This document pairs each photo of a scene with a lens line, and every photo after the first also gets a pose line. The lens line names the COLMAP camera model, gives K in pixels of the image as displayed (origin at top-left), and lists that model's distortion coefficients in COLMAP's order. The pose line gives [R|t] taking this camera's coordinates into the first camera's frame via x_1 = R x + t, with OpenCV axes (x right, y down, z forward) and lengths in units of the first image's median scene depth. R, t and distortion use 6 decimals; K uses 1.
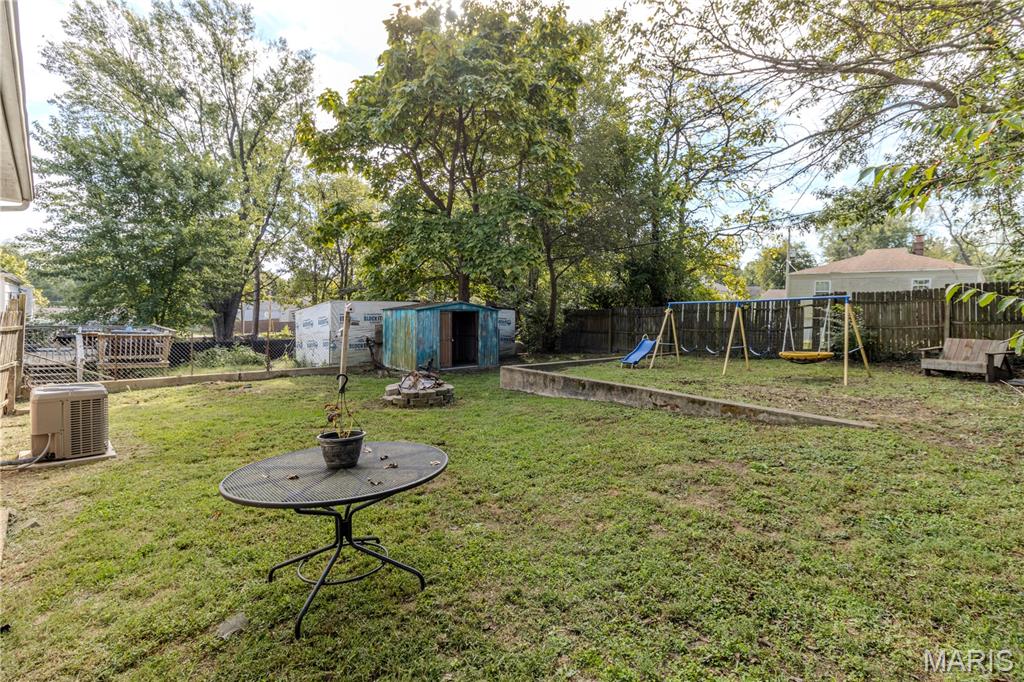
lens RADIAL K [[480.4, 0, 520.0], [0, 480.4, 326.2], [0, 0, 1]] dist [0.000591, 0.001340]
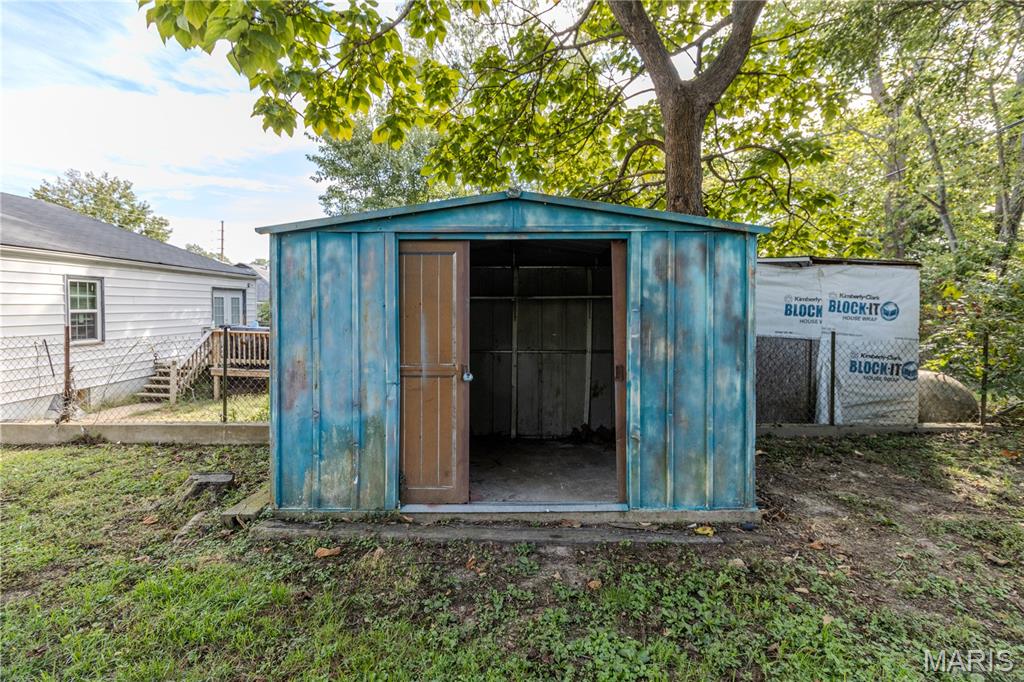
lens RADIAL K [[480.4, 0, 520.0], [0, 480.4, 326.2], [0, 0, 1]] dist [0.000591, 0.001340]
pose [[0.723622, 0.007310, -0.690158, 0.021522], [-0.012235, 0.999923, -0.002238, 0.006642], [0.690088, 0.010063, 0.723655, 0.815975]]
